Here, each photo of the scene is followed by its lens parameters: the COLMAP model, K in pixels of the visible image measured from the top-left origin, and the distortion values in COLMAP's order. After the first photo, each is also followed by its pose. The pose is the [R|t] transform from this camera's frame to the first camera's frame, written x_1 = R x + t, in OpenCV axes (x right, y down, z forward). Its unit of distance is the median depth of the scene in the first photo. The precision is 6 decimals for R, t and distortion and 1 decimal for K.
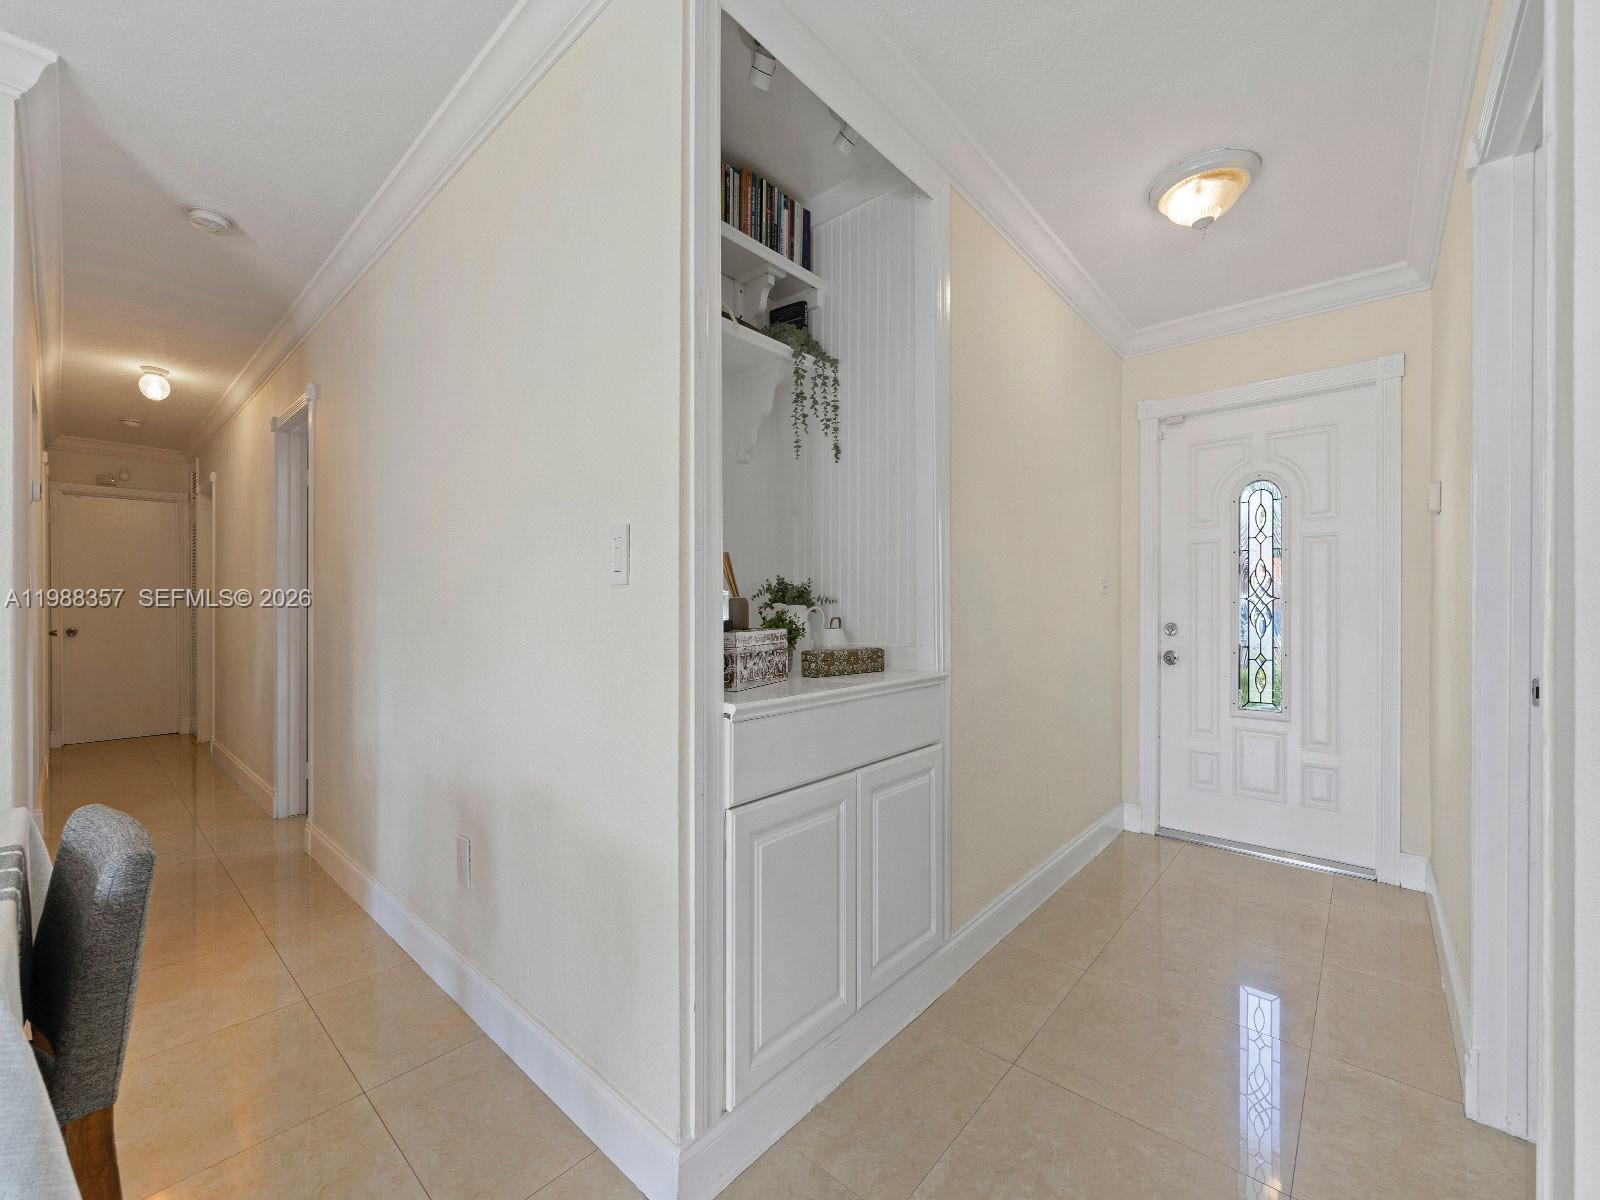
lens RADIAL K [[649.4, 0, 800.2], [0, 649.4, 605.3], [0, 0, 1]] dist [-0.000454, 0.000054]
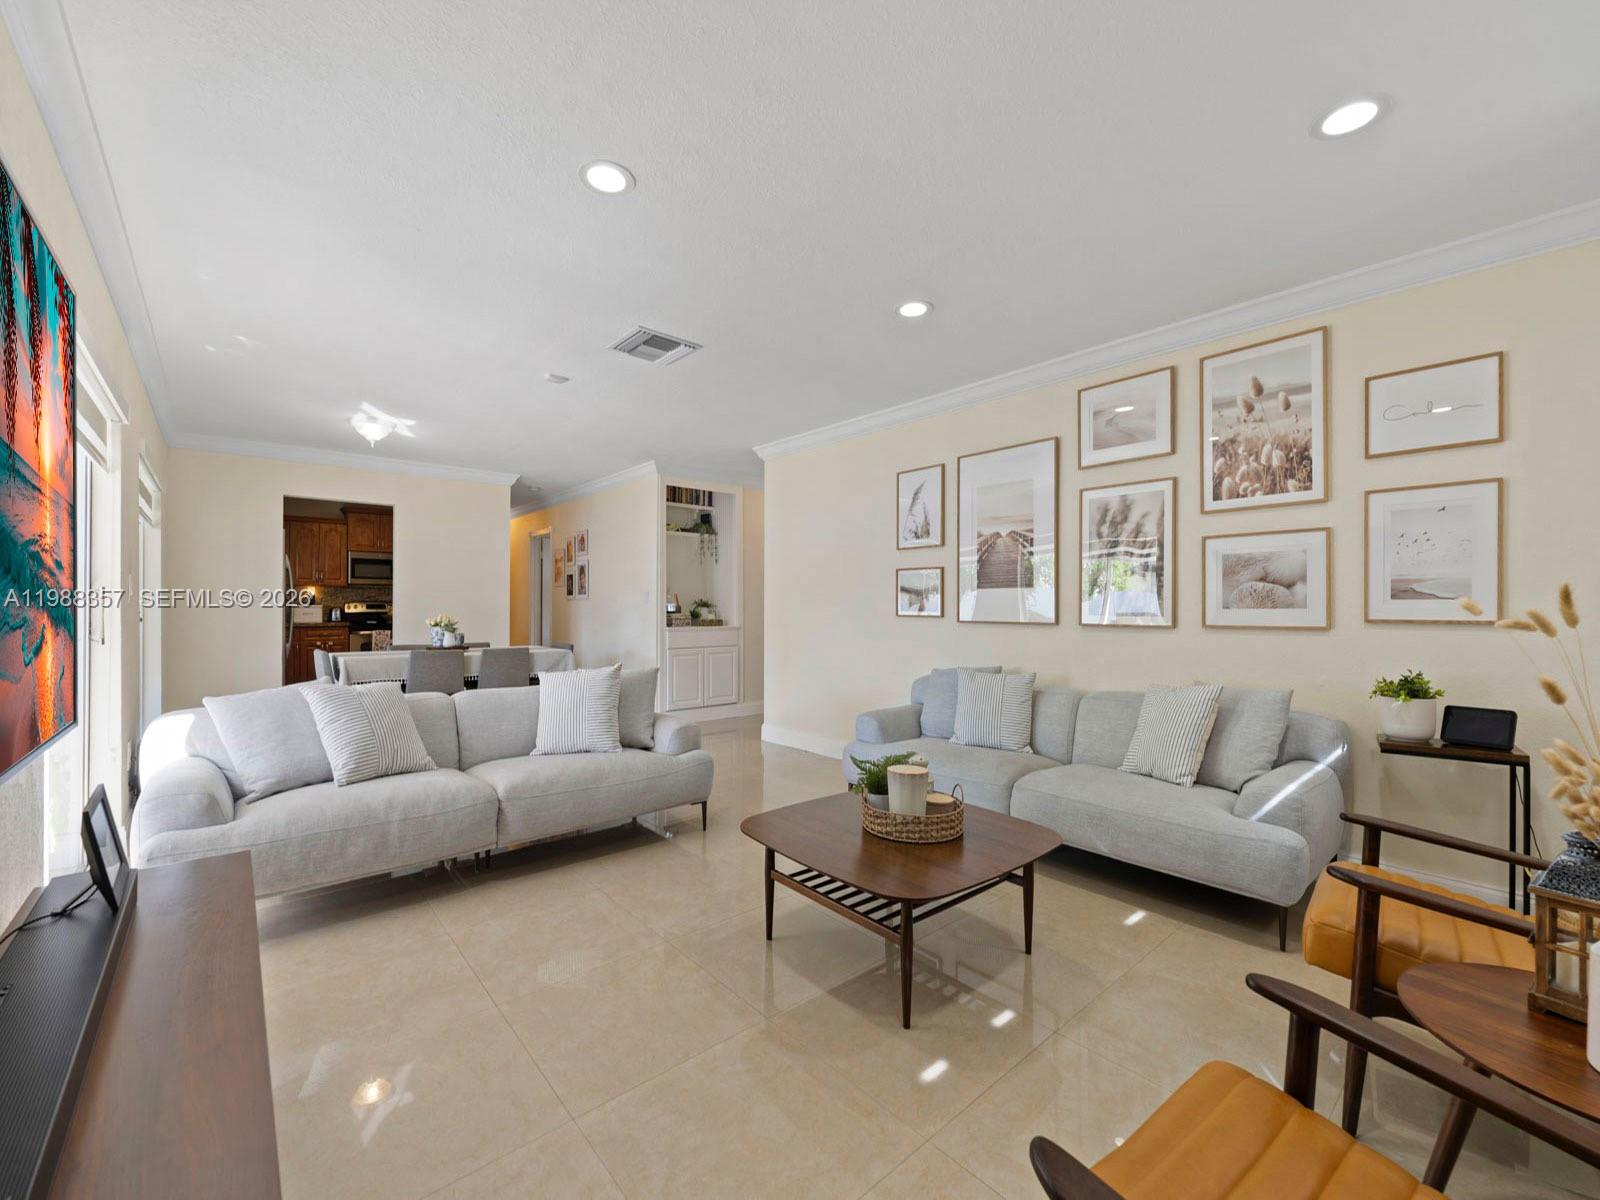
lens RADIAL K [[649.4, 0, 800.2], [0, 649.4, 605.3], [0, 0, 1]] dist [-0.000454, 0.000054]
pose [[0.991487, 0.003782, -0.130153, 0.668992], [-0.003889, 0.999992, -0.000568, -0.007974], [0.130150, 0.001070, 0.991494, -1.639194]]
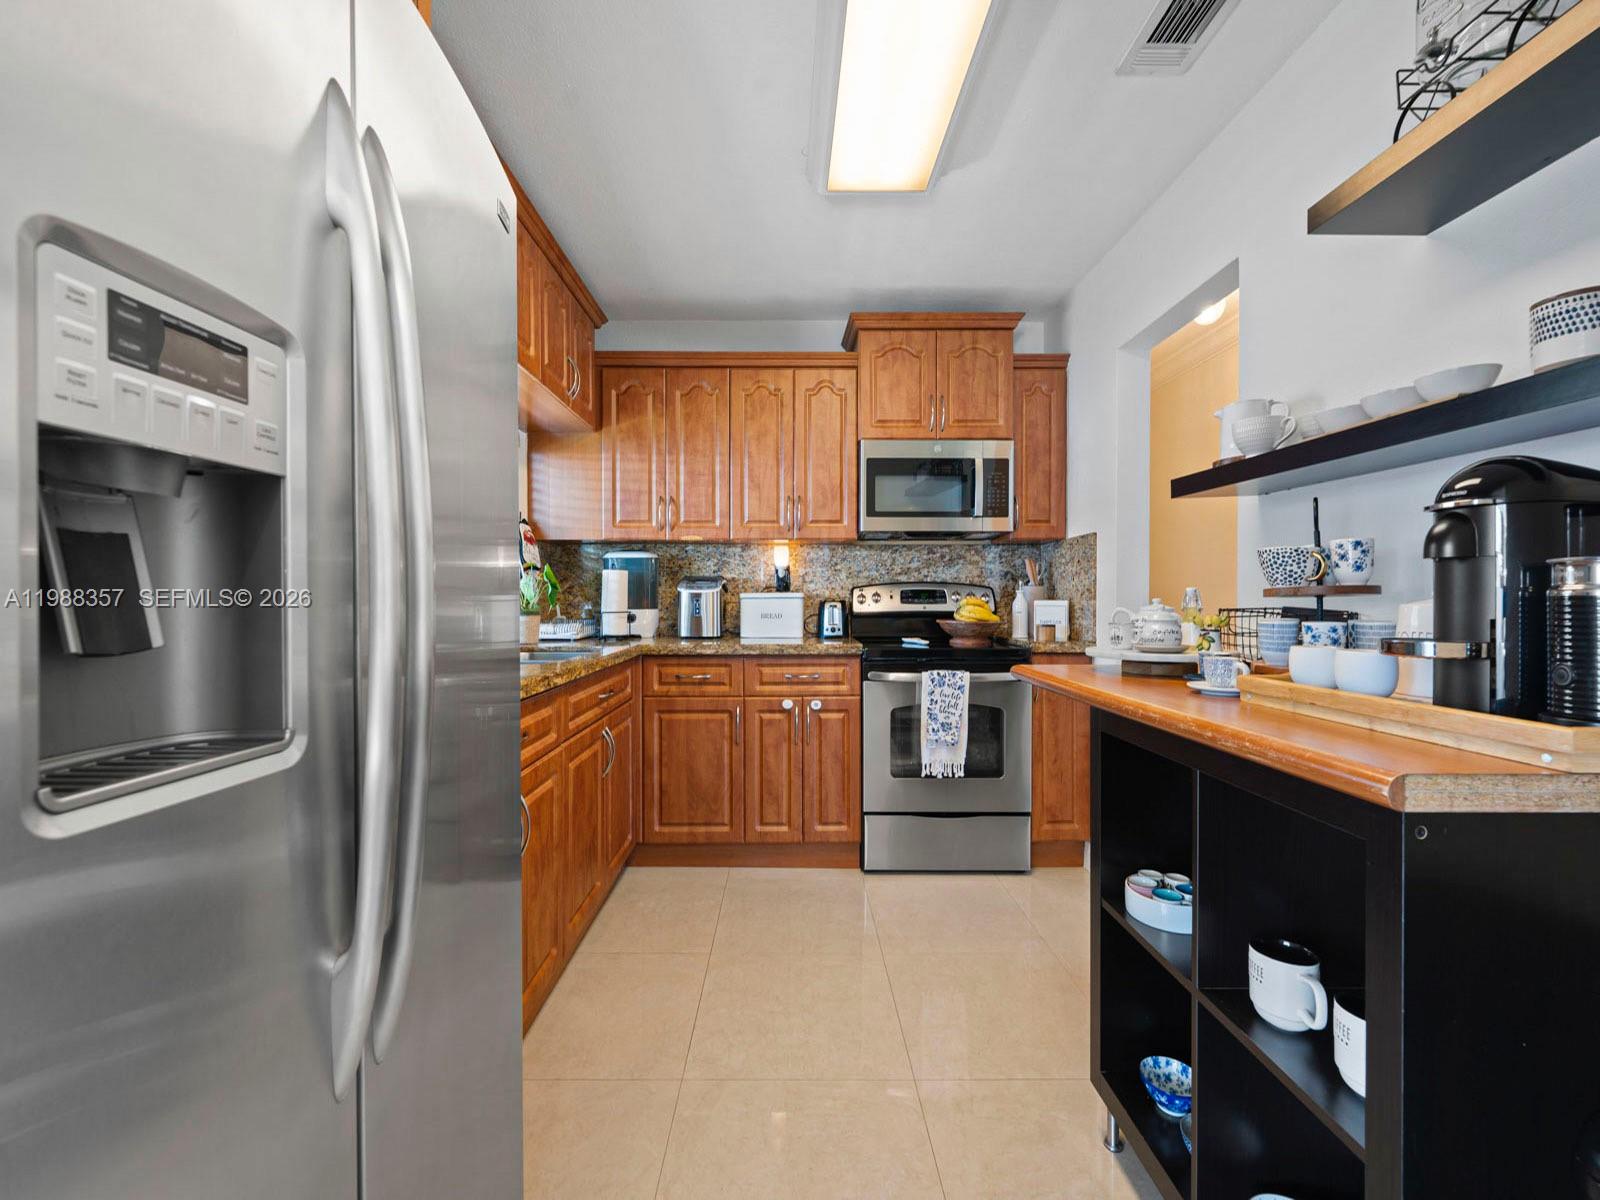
lens RADIAL K [[655.7, 0, 795.8], [0, 655.7, 607.1], [0, 0, 1]] dist [-0.002691, -0.000127]
pose [[0.664938, 0.013348, -0.746779, -0.963119], [0.000223, 0.999837, 0.018070, 0.001550], [0.746898, -0.012182, 0.664826, 0.164119]]
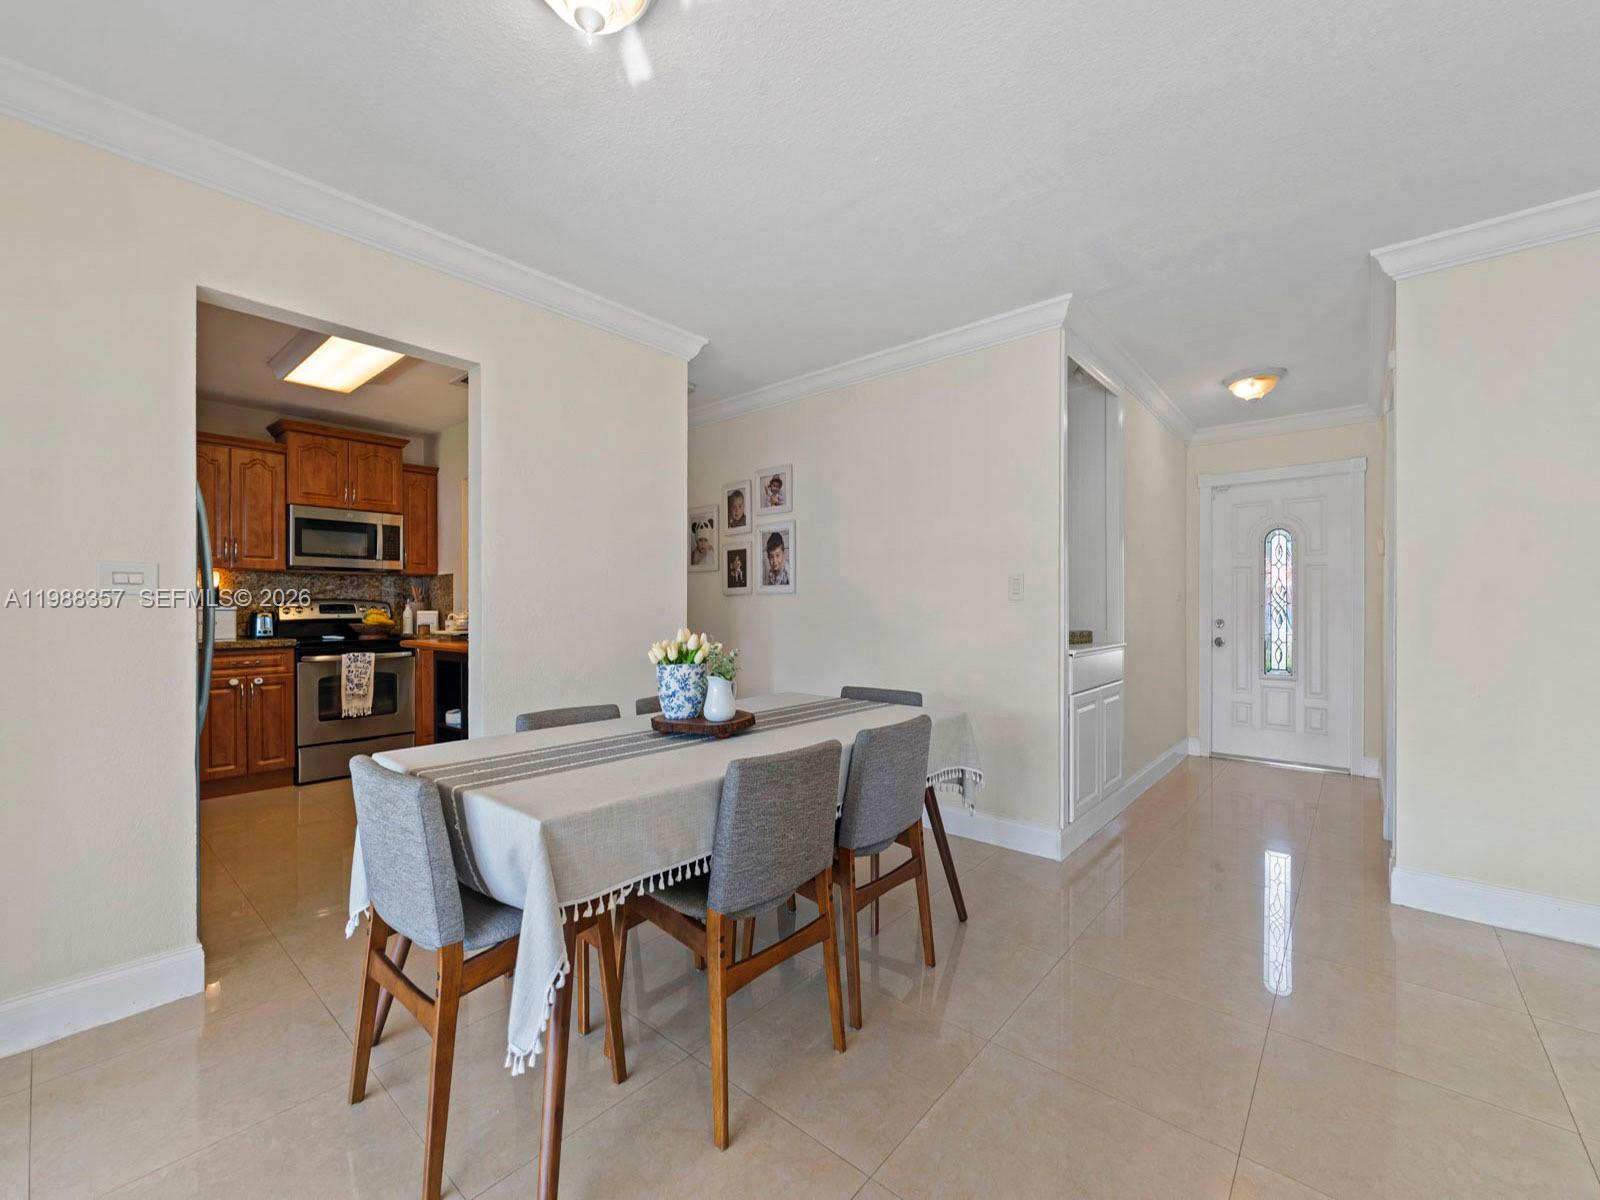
lens RADIAL K [[655.7, 0, 795.8], [0, 655.7, 607.1], [0, 0, 1]] dist [-0.002691, -0.000127]
pose [[0.999972, 0.000649, 0.007392, -0.496714], [-0.000663, 0.999998, 0.001892, -0.004276], [-0.007390, -0.001897, 0.999971, -0.607563]]
